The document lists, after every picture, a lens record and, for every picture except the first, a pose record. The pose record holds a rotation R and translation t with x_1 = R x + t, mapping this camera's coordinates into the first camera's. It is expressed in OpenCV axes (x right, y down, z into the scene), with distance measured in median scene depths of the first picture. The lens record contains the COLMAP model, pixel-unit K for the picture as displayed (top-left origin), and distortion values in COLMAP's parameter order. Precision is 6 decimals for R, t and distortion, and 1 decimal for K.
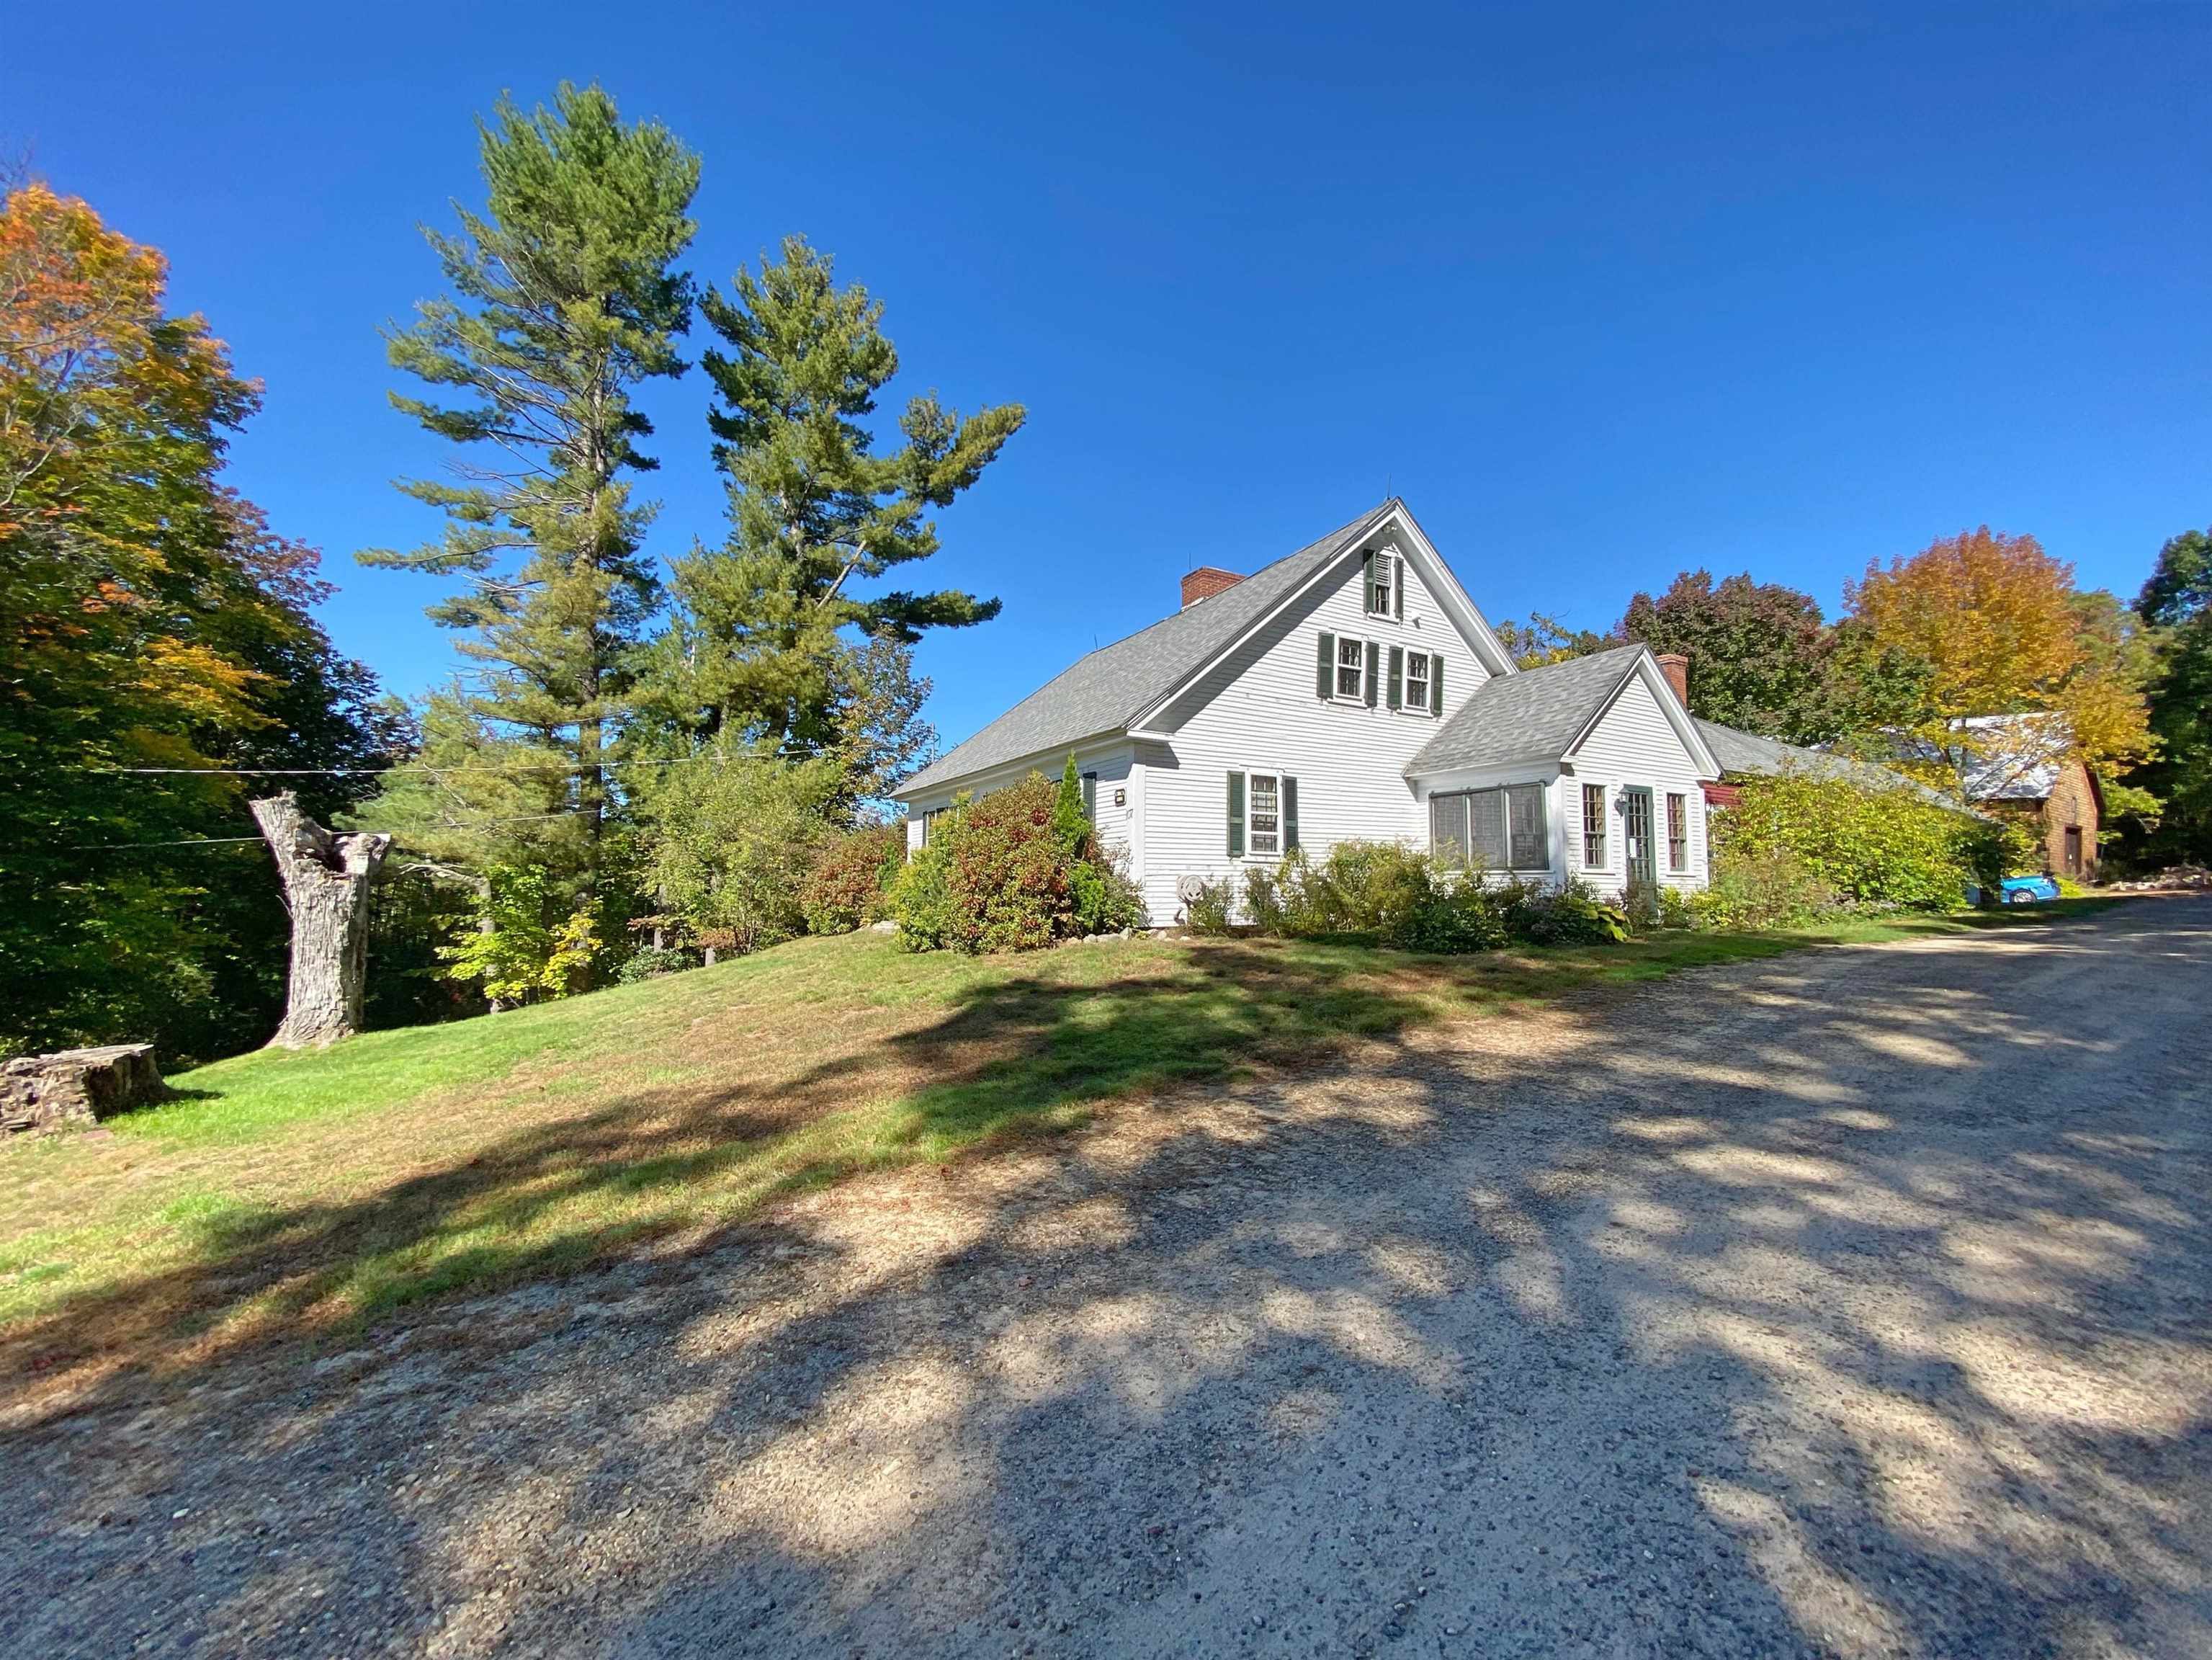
lens RADIAL K [[879.3, 0, 1106.0], [0, 879.3, 830.0], [0, 0, 1]] dist [0.016129, -0.019851]
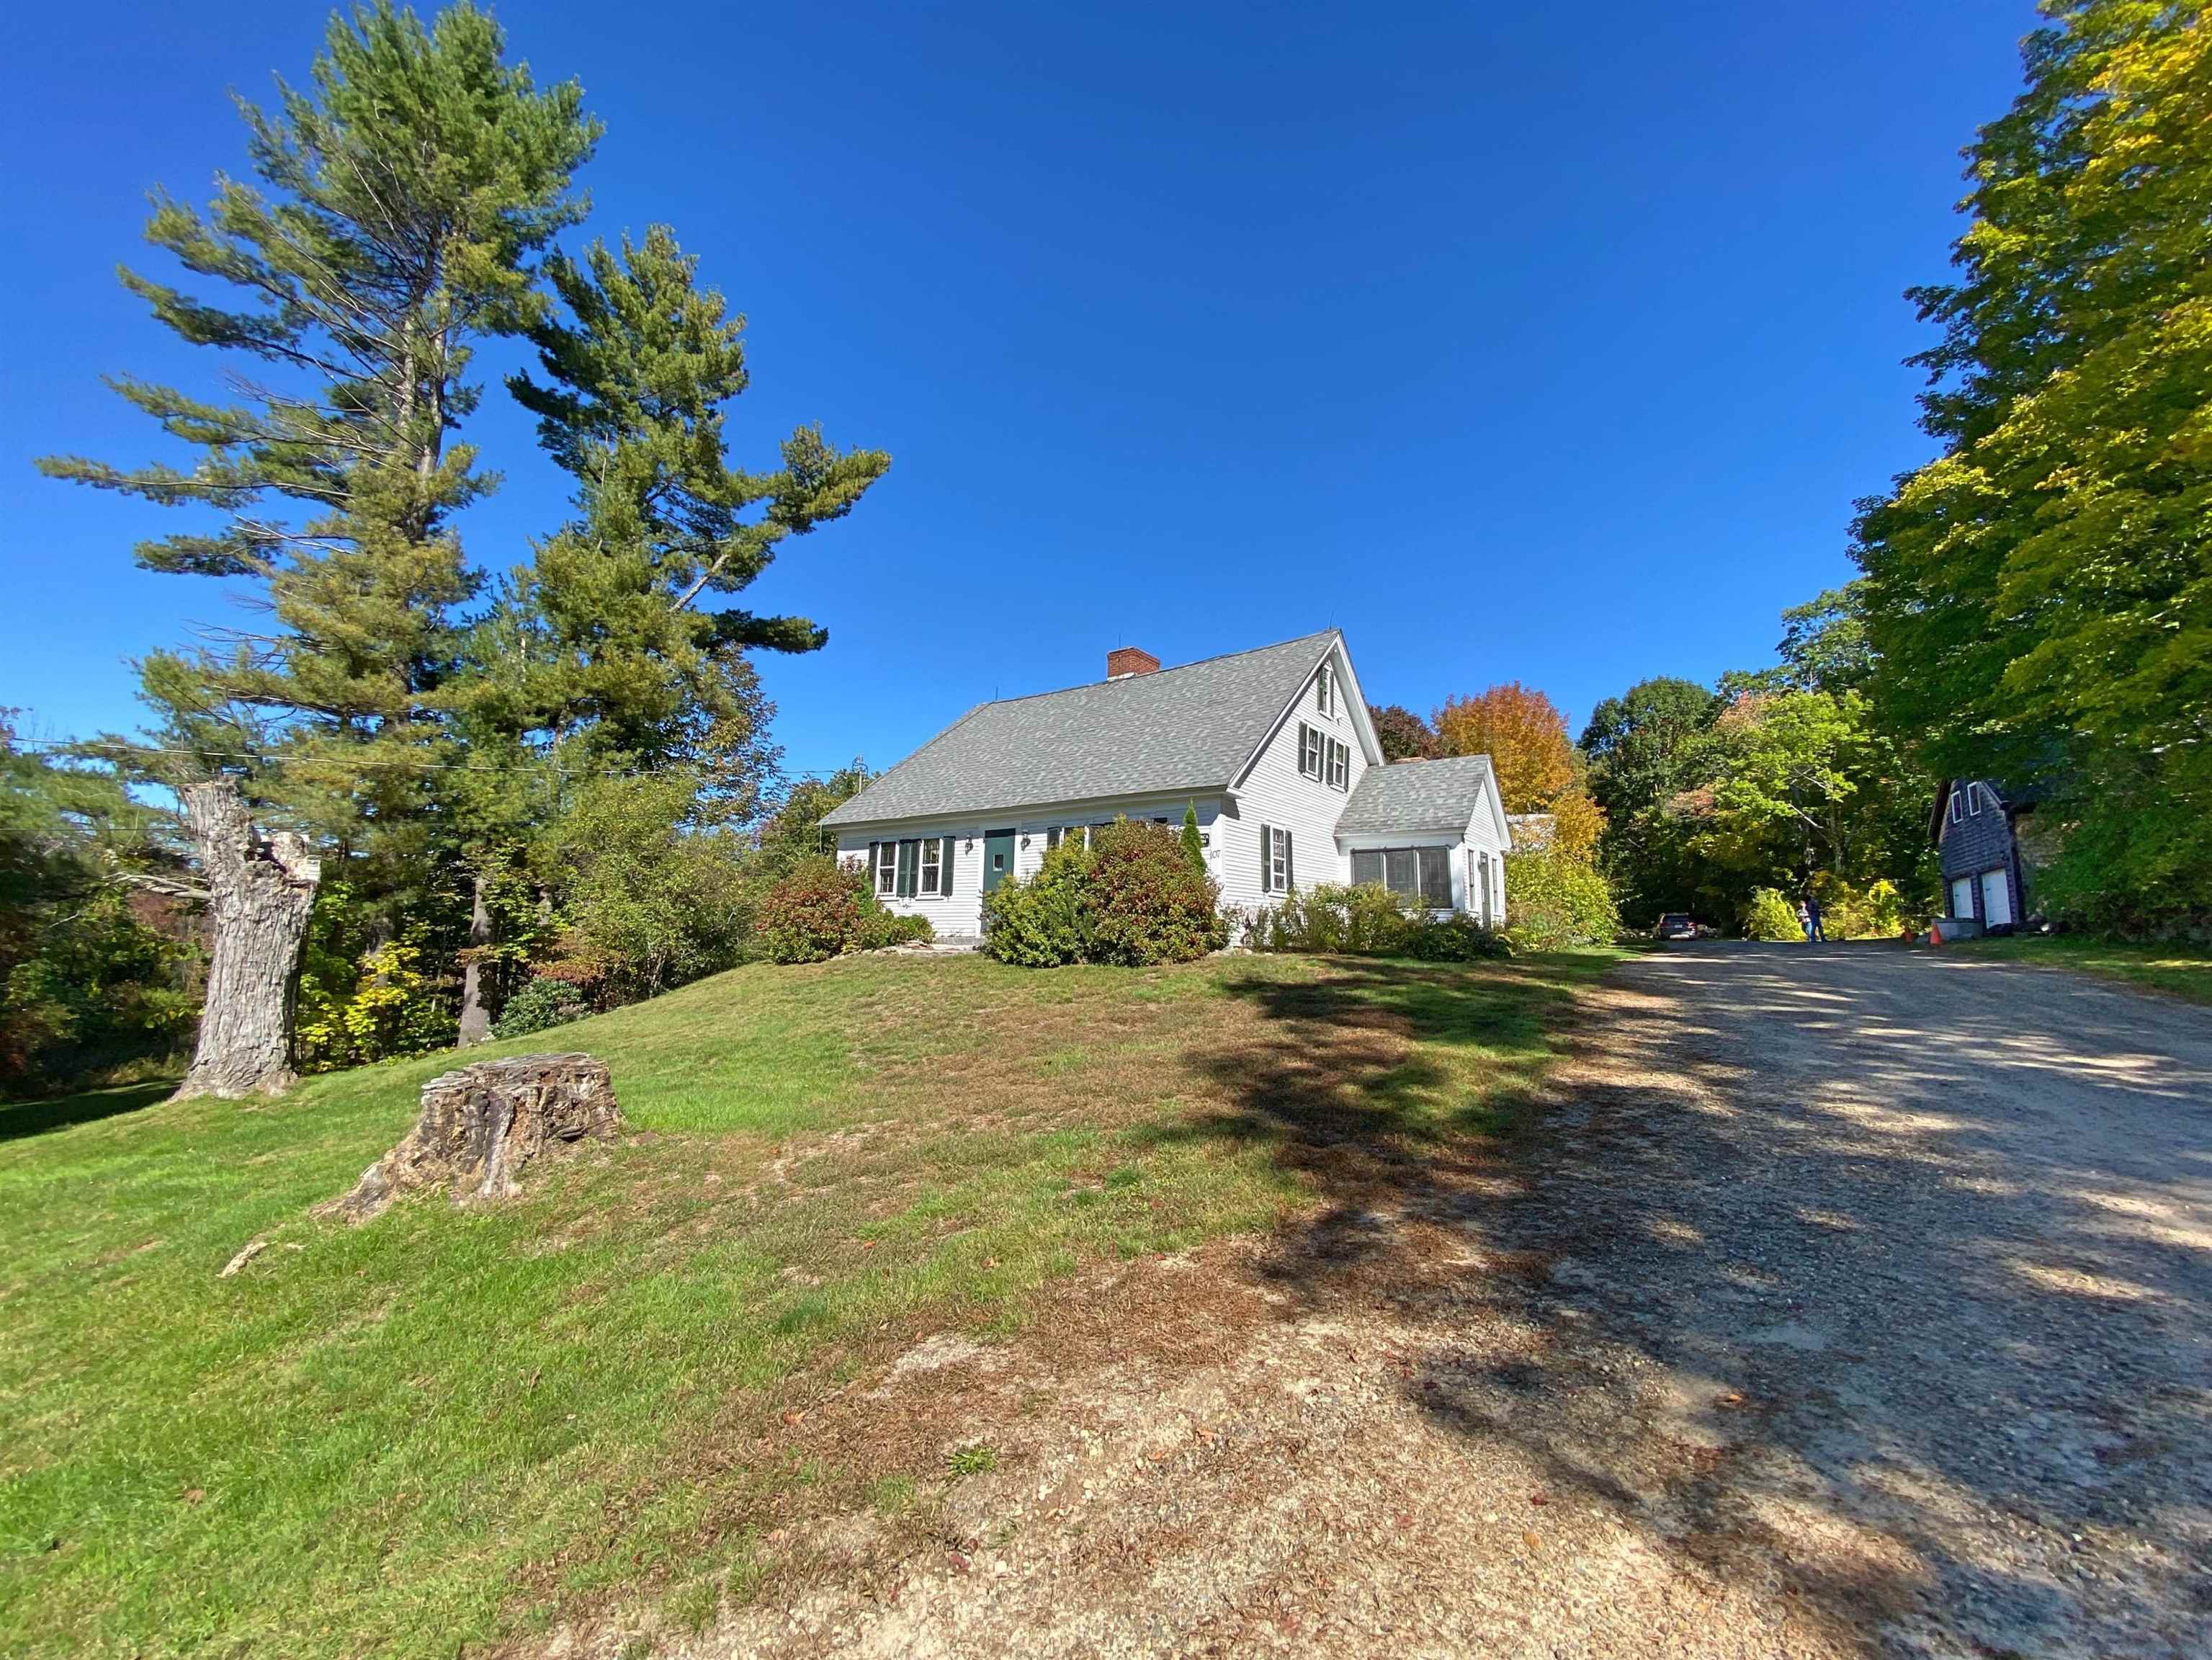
lens RADIAL K [[881.2, 0, 1111.3], [0, 881.2, 833.9], [0, 0, 1]] dist [0.000366, -0.011171]
pose [[0.907168, 0.057897, 0.416766, -0.389257], [-0.036795, 0.997609, -0.058497, 0.019433], [-0.419157, 0.037732, 0.907130, -0.041978]]
